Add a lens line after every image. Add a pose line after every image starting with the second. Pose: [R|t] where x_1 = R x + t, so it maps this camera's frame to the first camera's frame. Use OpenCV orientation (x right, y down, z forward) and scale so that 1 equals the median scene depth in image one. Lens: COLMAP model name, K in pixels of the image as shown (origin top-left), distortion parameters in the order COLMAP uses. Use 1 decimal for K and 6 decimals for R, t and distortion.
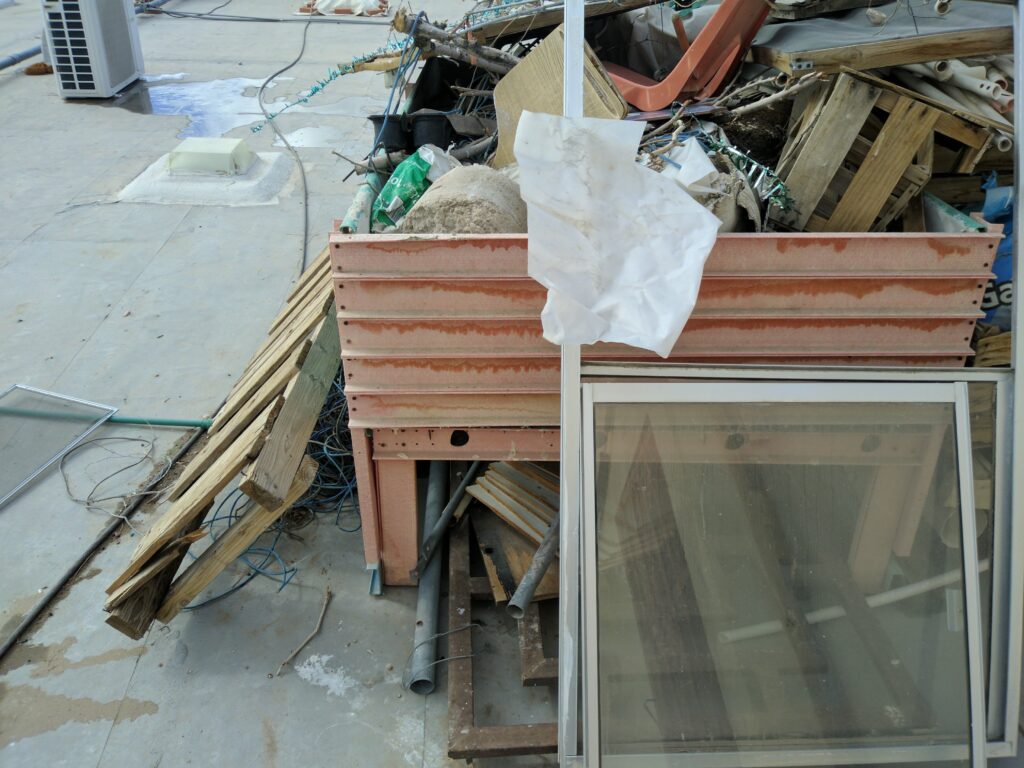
lens RADIAL K [[825.3, 0, 511.0], [0, 825.3, 382.0], [0, 0, 1]] dist [-0.028875, -0.031549]
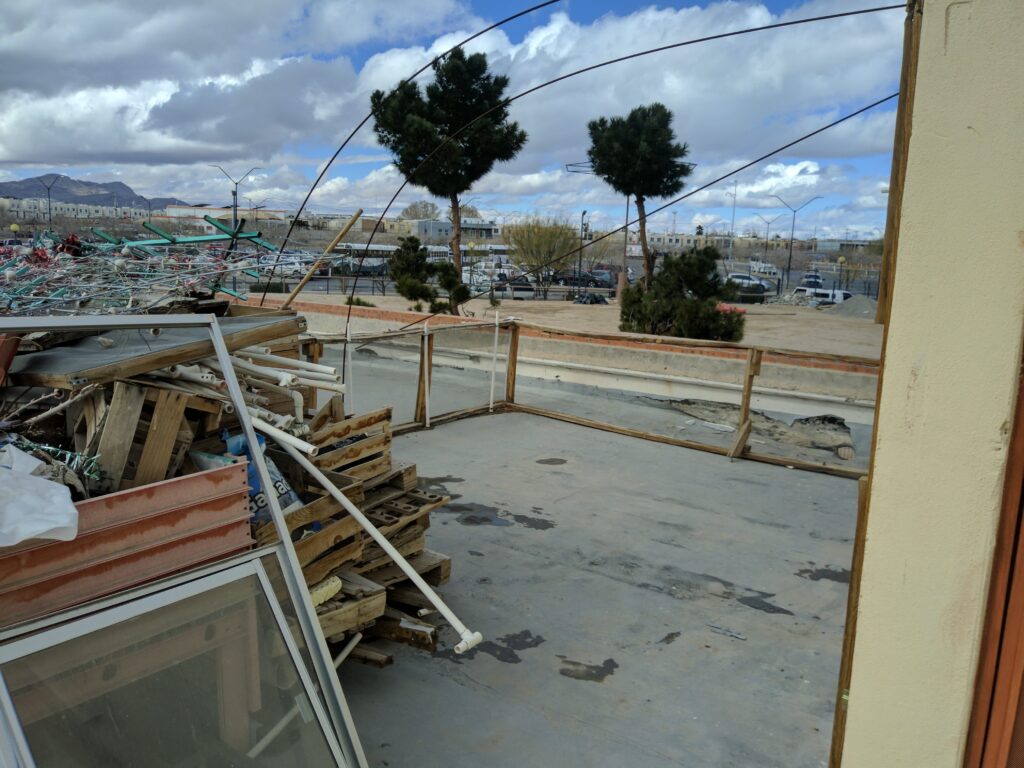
lens RADIAL K [[825.3, 0, 510.9], [0, 825.3, 384.3], [0, 0, 1]] dist [-0.028875, -0.031549]
pose [[0.605526, -0.121753, 0.786457, -0.304612], [0.389162, 0.907314, -0.159170, 0.128054], [-0.694184, 0.402440, 0.596784, -0.348028]]
